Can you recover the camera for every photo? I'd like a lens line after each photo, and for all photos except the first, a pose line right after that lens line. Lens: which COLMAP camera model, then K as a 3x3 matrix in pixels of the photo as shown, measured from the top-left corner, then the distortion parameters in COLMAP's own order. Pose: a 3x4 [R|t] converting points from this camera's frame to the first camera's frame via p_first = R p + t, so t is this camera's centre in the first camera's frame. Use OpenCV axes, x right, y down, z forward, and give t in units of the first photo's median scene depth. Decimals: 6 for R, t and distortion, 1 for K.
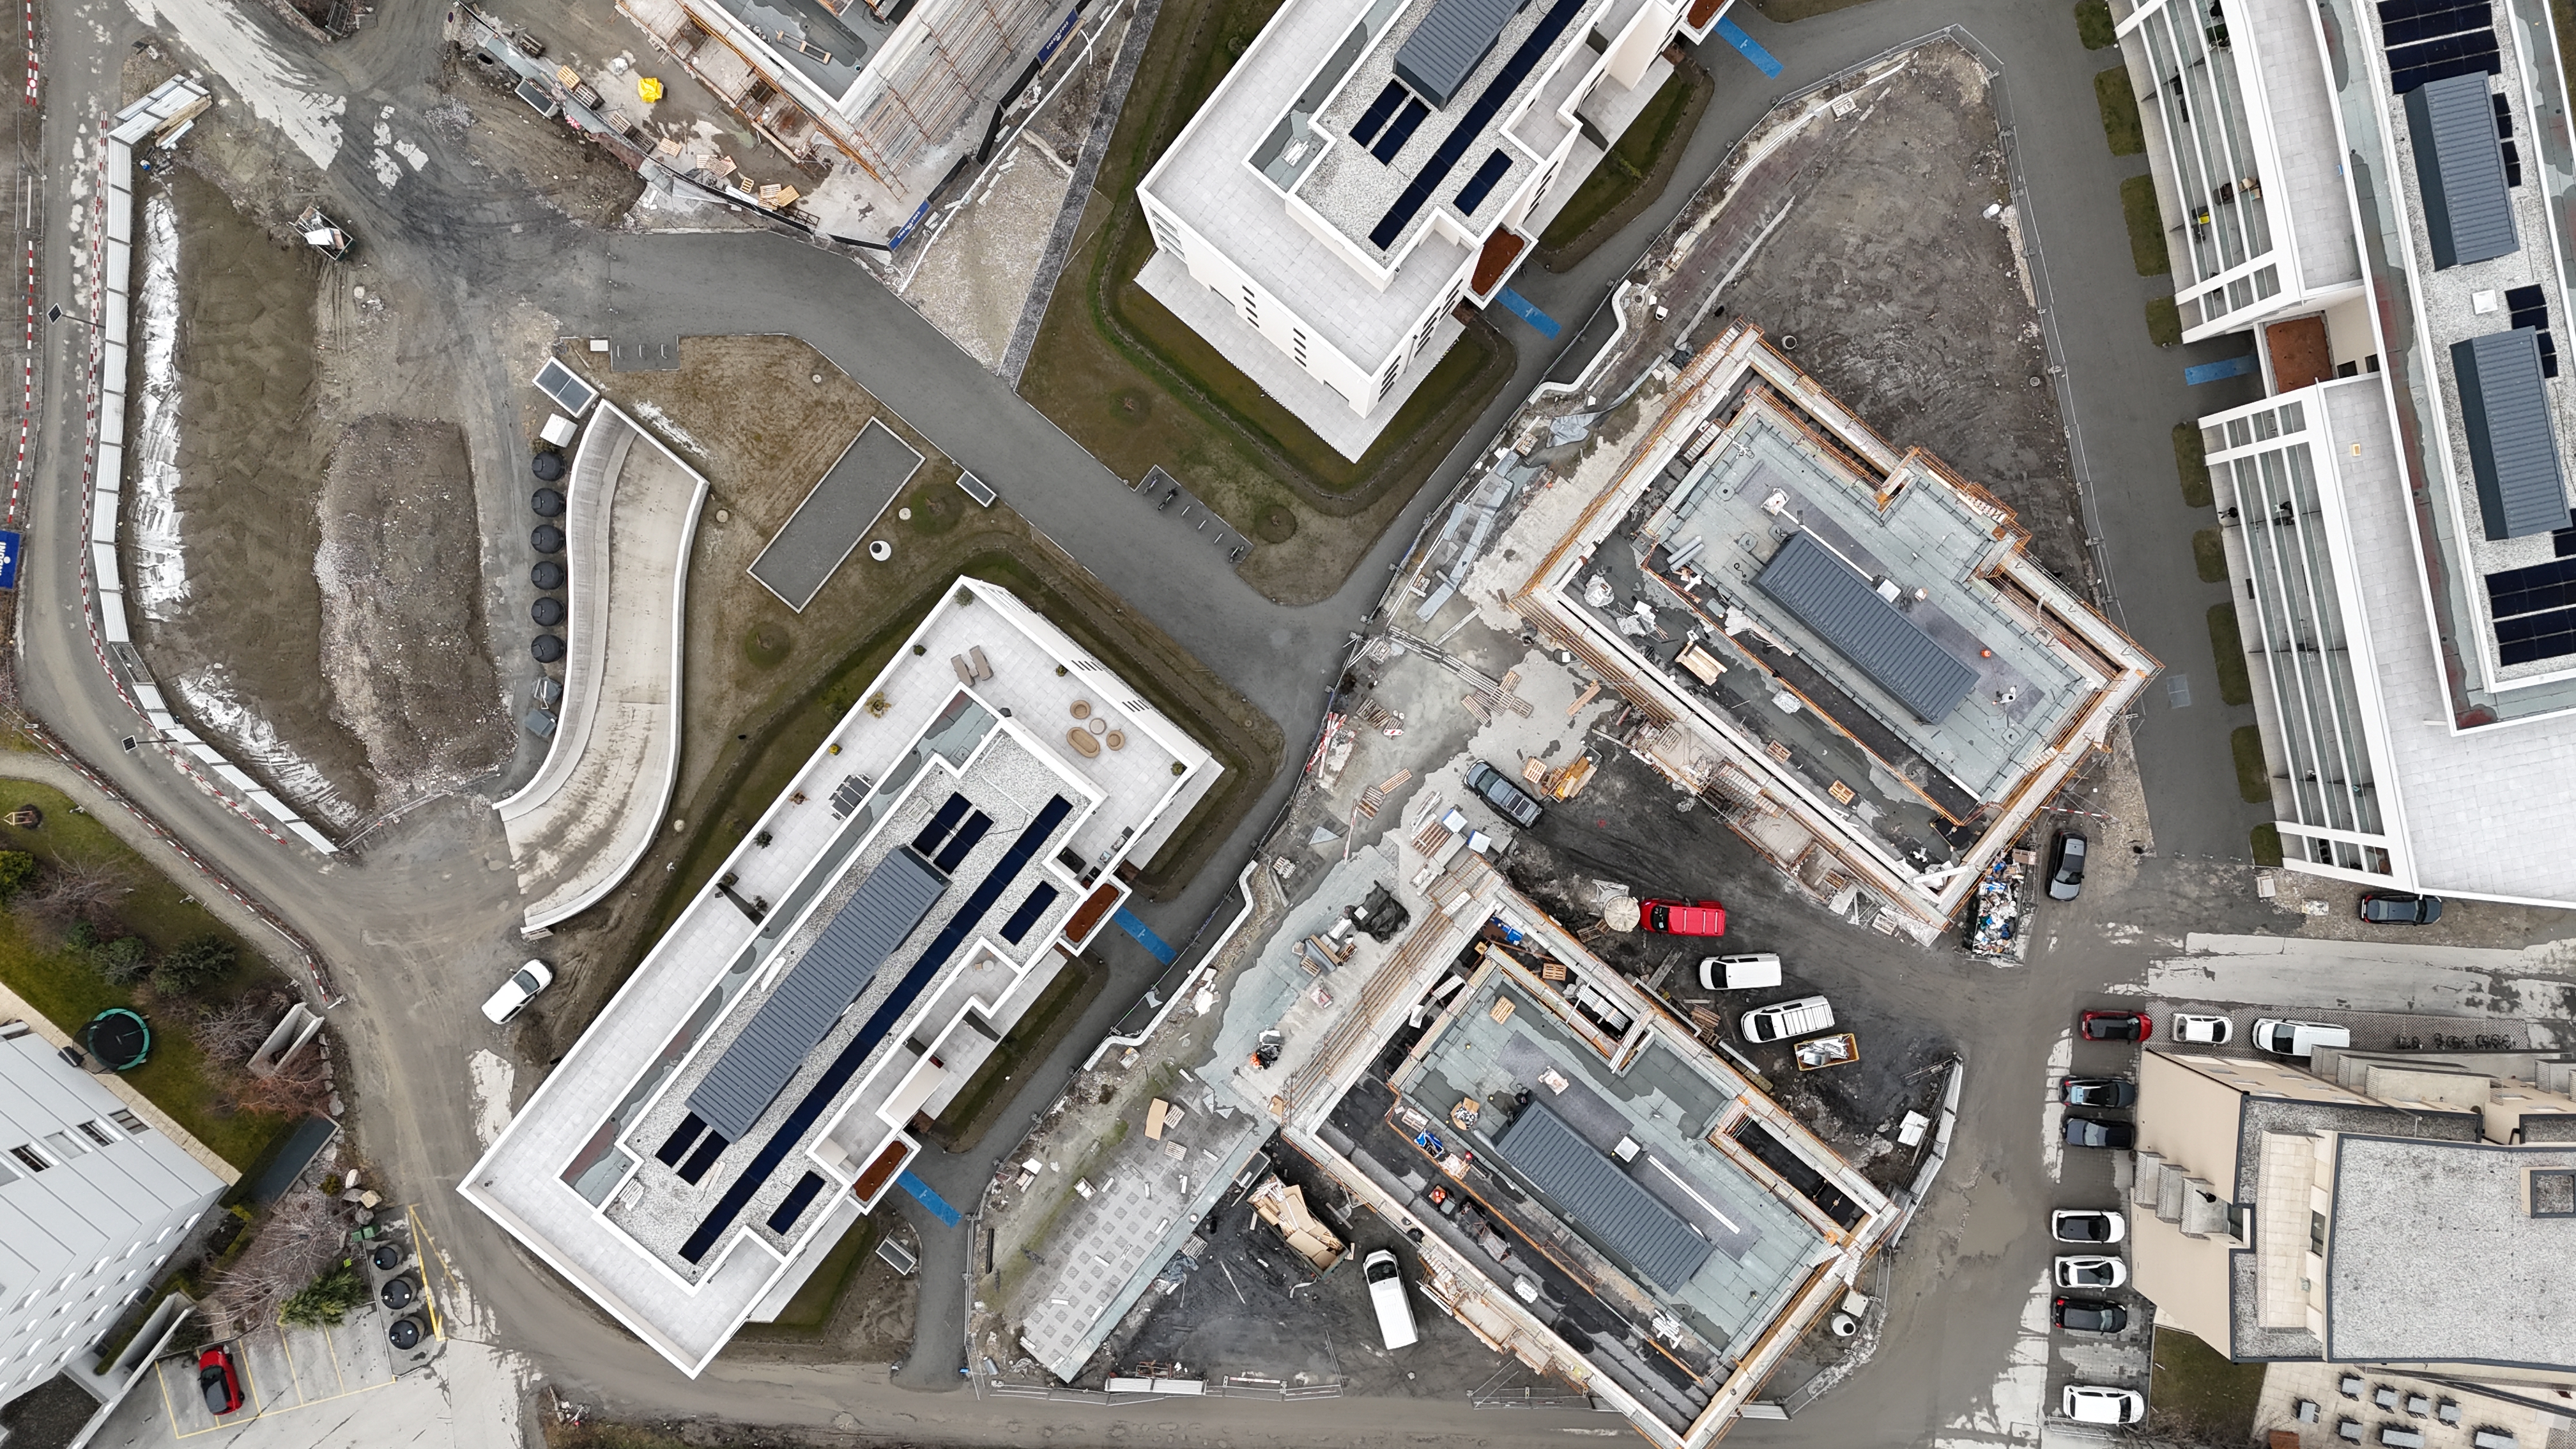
lens RADIAL K [[1908.1, 0, 1288.0], [0, 1908.1, 724.5], [0, 0, 1]] dist [0.072139, -0.083992]
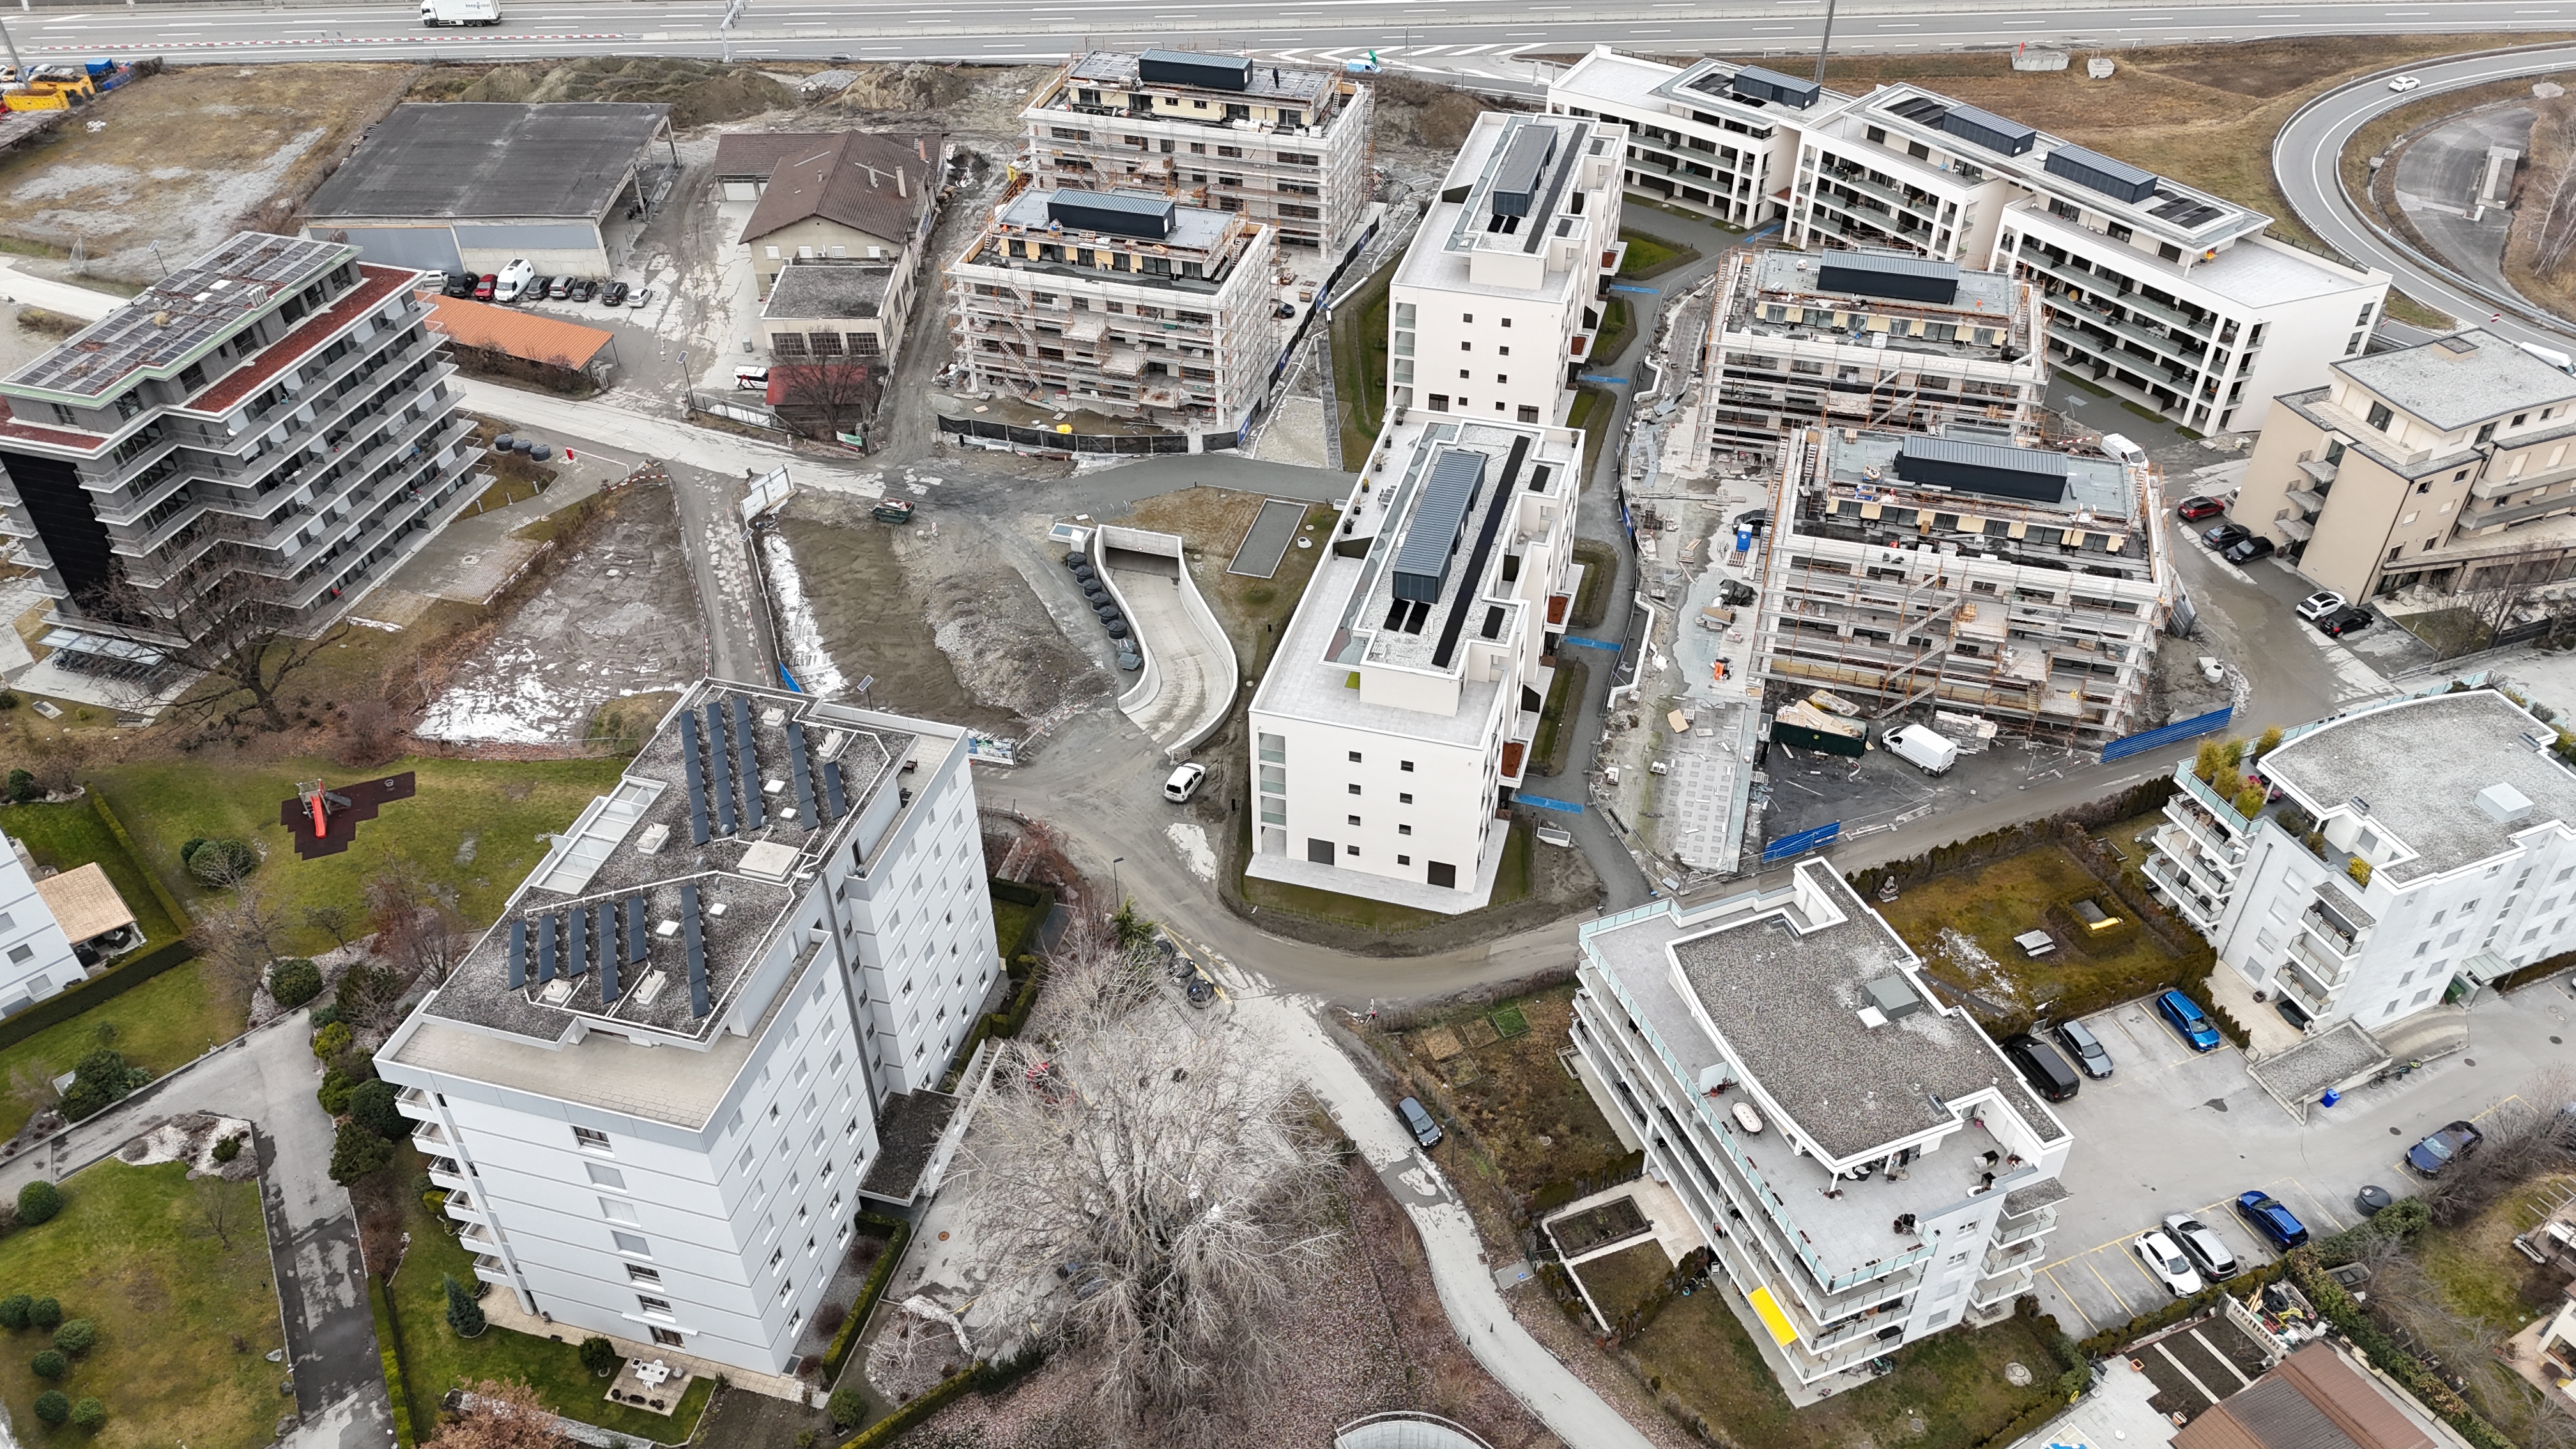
lens RADIAL K [[1908.1, 0, 1288.0], [0, 1908.1, 724.5], [0, 0, 1]] dist [0.072139, -0.083992]
pose [[0.918078, -0.249360, 0.308143, -0.709600], [0.396326, 0.562442, -0.725662, 1.042553], [0.007638, 0.788339, 0.615193, 0.207421]]
